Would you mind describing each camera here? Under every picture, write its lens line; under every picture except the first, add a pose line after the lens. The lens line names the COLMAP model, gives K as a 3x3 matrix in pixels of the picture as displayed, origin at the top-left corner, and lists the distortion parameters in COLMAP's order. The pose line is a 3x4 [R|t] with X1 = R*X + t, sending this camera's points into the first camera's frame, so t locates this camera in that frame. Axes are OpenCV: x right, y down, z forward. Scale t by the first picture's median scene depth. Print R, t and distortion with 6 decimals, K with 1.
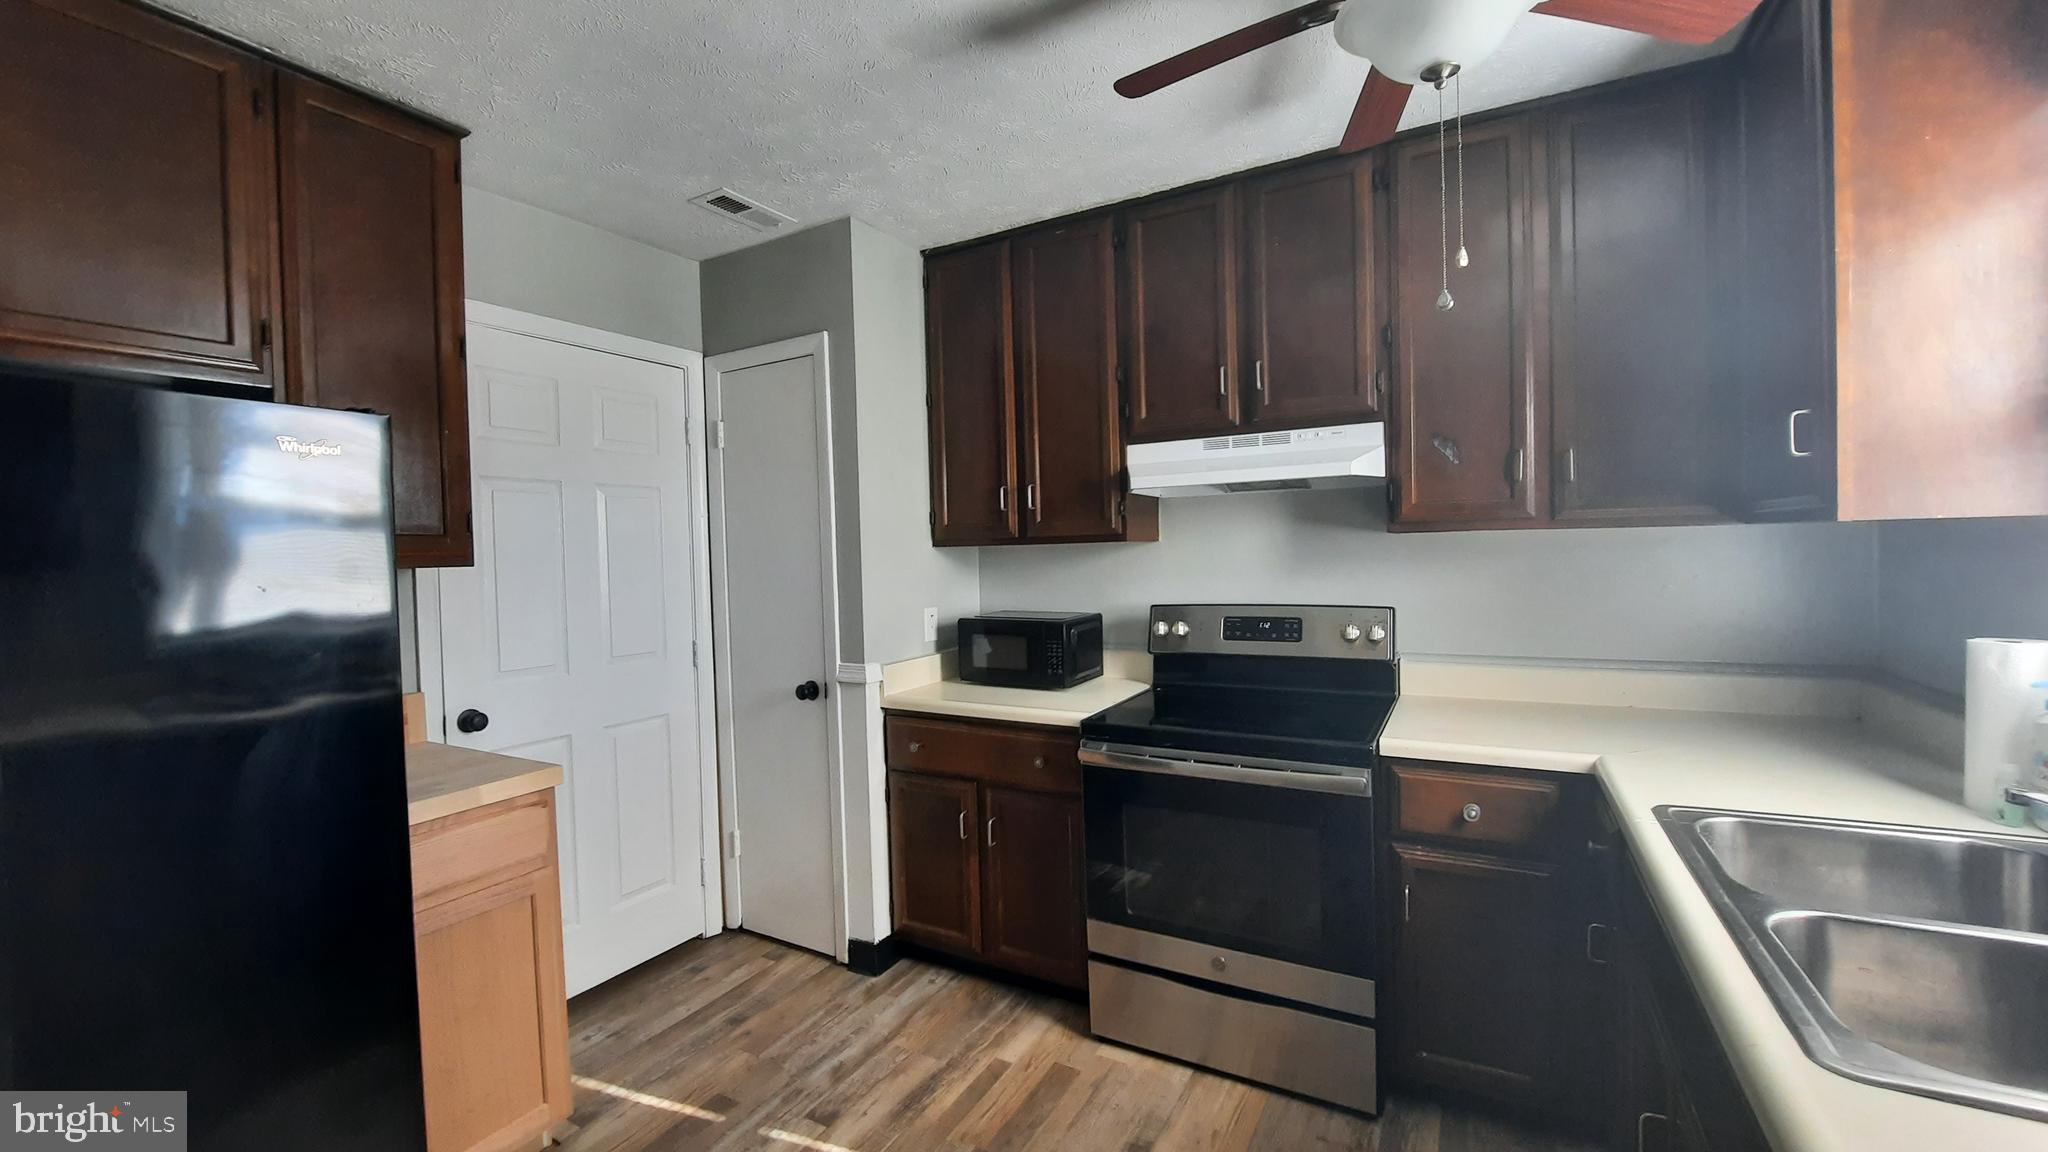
lens RADIAL K [[810.5, 0, 1029.3], [0, 810.5, 570.6], [0, 0, 1]] dist [-0.013813, -0.001990]
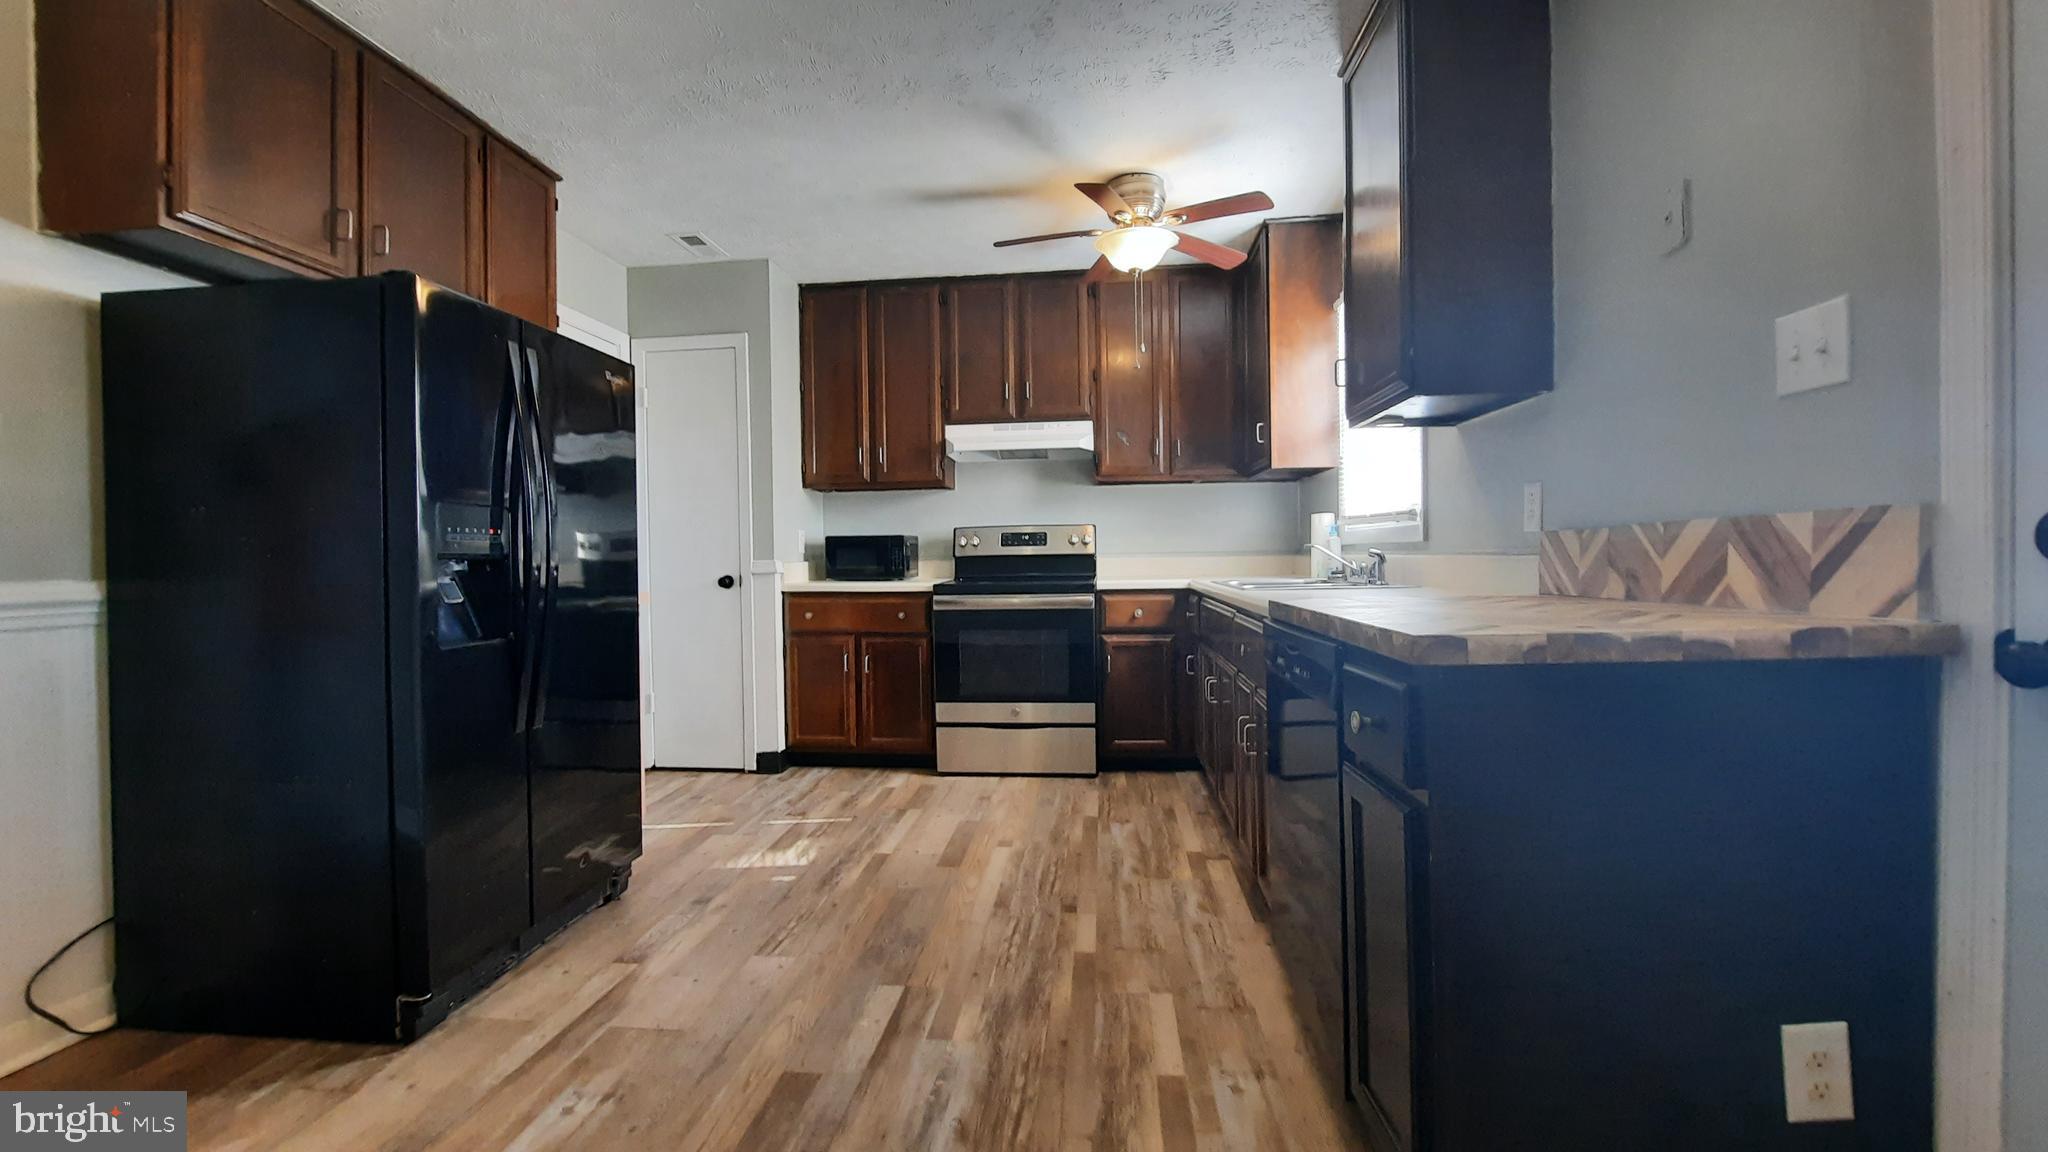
lens RADIAL K [[810.5, 0, 1023.4], [0, 810.5, 571.3], [0, 0, 1]] dist [-0.013813, -0.001990]
pose [[0.917622, 0.005916, 0.397411, -0.404689], [0.000103, 0.999886, -0.015123, 0.171864], [-0.397455, 0.013918, 0.917516, -0.581013]]
